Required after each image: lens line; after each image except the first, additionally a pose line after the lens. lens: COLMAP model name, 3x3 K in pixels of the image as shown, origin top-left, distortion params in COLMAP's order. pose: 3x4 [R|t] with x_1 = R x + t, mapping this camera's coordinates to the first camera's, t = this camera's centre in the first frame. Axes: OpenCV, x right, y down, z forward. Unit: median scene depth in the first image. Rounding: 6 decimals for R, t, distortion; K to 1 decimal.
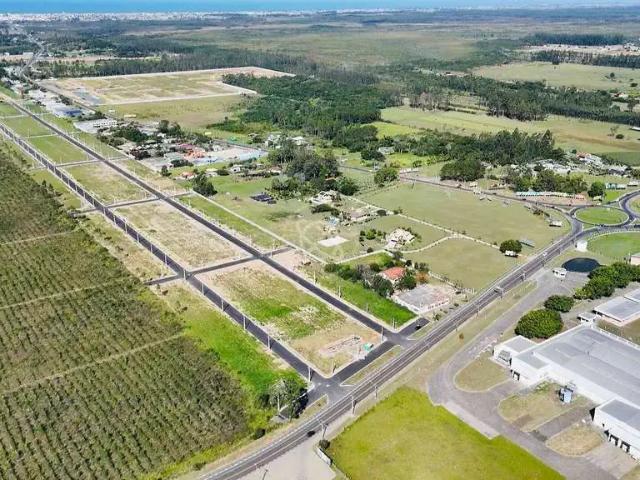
lens RADIAL K [[623.4, 0, 320.0], [0, 623.4, 240.0], [0, 0, 1]] dist [0.086545, -0.146244]
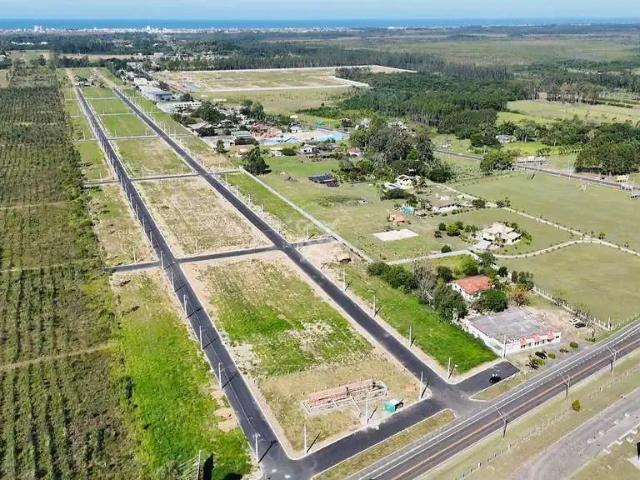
lens RADIAL K [[623.4, 0, 320.0], [0, 623.4, 240.0], [0, 0, 1]] dist [0.086545, -0.146244]
pose [[0.976039, 0.068192, -0.206636, 0.068104], [-0.074687, 0.996923, -0.023784, 0.025404], [0.204378, 0.038647, 0.978129, 0.254325]]
